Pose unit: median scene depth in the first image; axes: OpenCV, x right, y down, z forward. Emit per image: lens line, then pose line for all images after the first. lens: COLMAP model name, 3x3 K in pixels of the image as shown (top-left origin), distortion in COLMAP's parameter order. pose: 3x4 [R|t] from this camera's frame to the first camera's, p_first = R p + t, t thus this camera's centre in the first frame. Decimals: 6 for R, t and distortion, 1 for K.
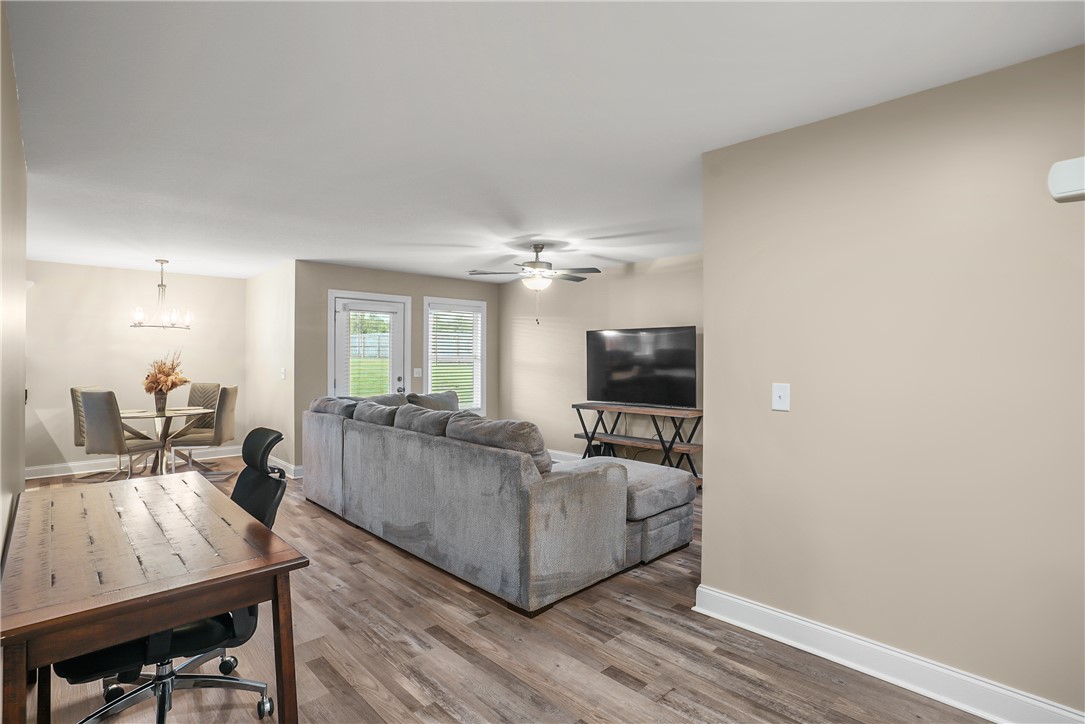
lens RADIAL K [[528.3, 0, 547.5], [0, 528.3, 357.7], [0, 0, 1]] dist [-0.034416, 0.000671]
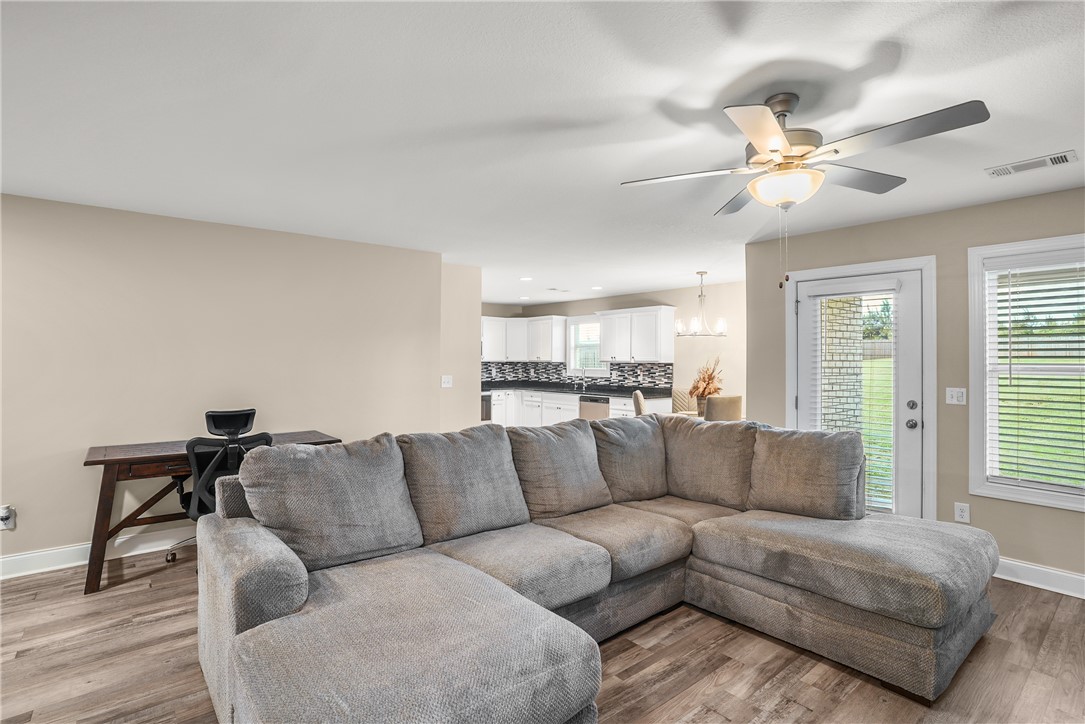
lens RADIAL K [[528.3, 0, 547.5], [0, 528.3, 357.7], [0, 0, 1]] dist [-0.034416, 0.000671]
pose [[-0.064060, -0.011434, -0.997881, 0.332826], [-0.016957, 0.999802, -0.010368, 0.002544], [0.997802, 0.016257, -0.064241, 0.708998]]
